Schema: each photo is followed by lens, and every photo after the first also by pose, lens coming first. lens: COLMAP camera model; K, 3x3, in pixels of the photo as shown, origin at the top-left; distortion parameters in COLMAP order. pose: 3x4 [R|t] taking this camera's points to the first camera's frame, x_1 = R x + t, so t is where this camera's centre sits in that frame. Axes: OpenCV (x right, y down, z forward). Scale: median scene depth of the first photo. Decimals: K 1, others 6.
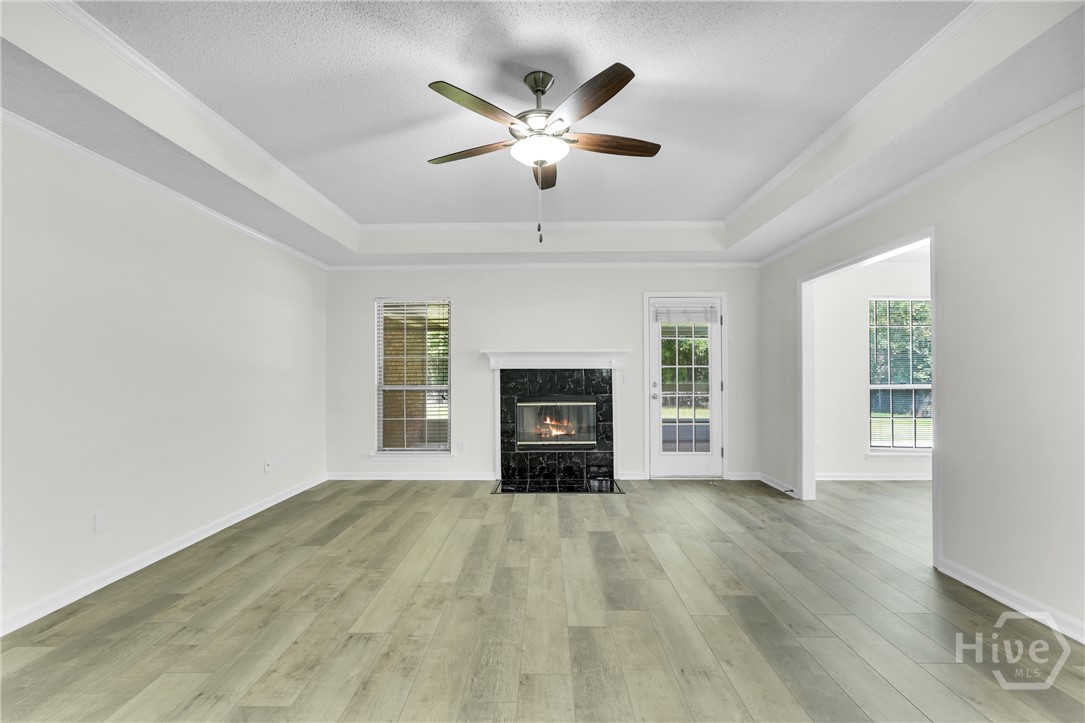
lens RADIAL K [[484.3, 0, 537.5], [0, 484.3, 361.9], [0, 0, 1]] dist [-0.005160, 0.003098]
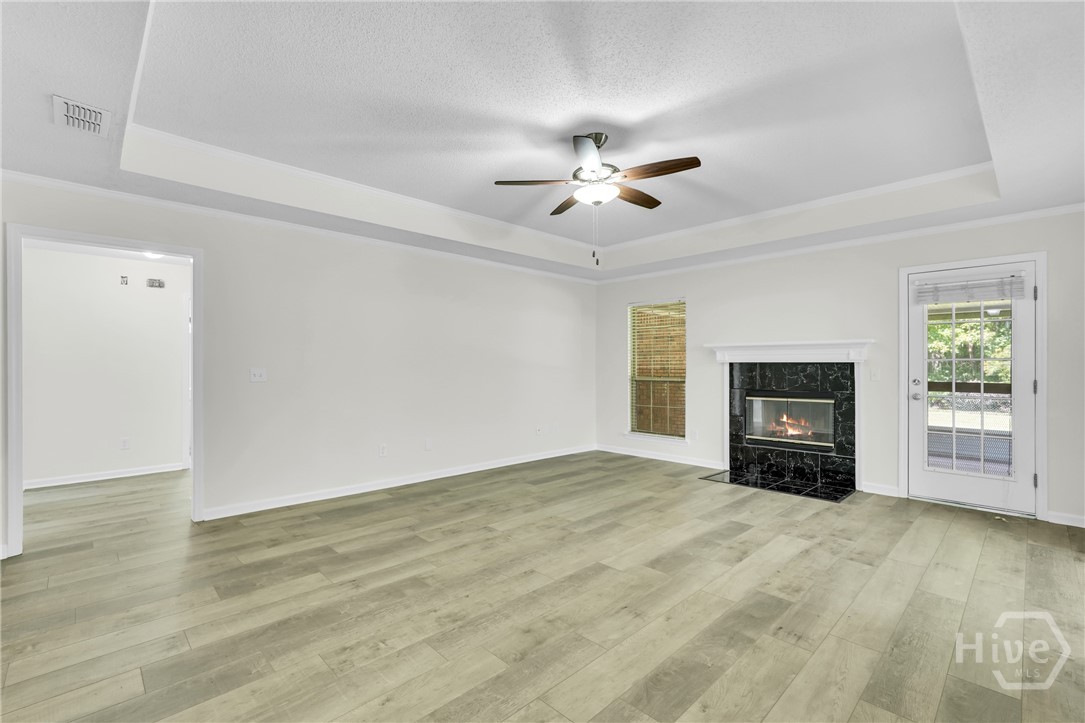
lens RADIAL K [[484.3, 0, 538.2], [0, 484.3, 362.8], [0, 0, 1]] dist [-0.005160, 0.003098]
pose [[0.708024, -0.000828, -0.706188, 0.551428], [0.012879, 0.999848, 0.011741, -0.003924], [0.706071, -0.017408, 0.707927, -0.015374]]
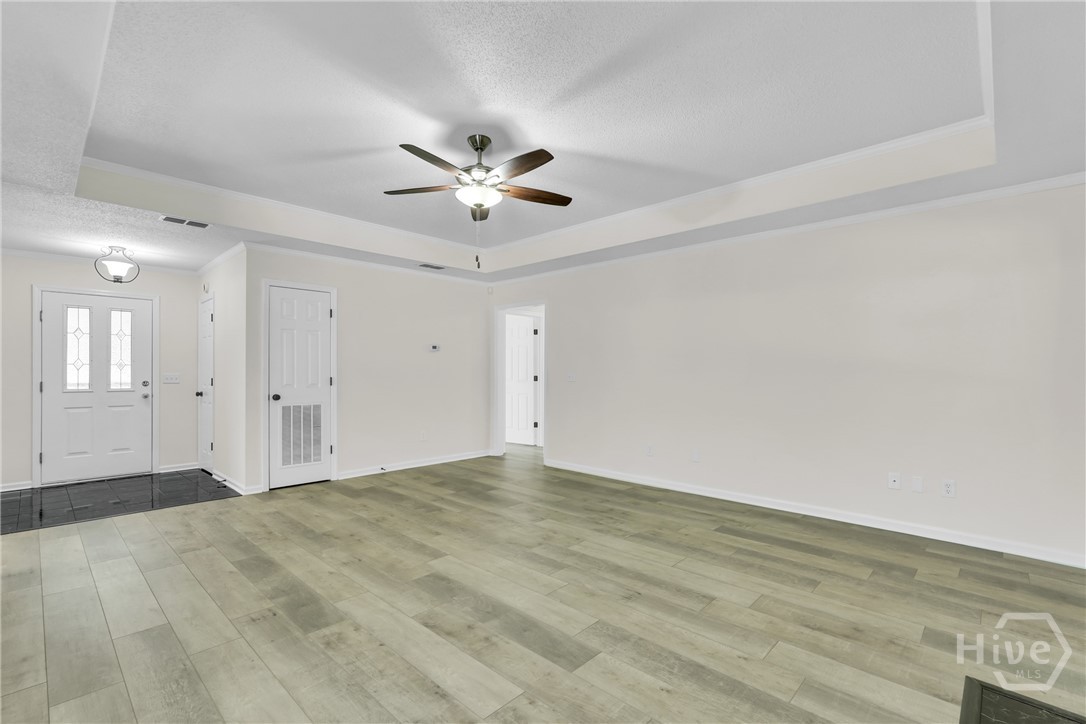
lens RADIAL K [[484.7, 0, 538.3], [0, 484.7, 369.7], [0, 0, 1]] dist [-0.005160, 0.003098]
pose [[-0.680304, -0.000375, -0.732930, 0.573193], [0.019353, 0.999642, -0.018474, 0.031627], [0.732674, -0.026752, -0.680053, 1.358765]]
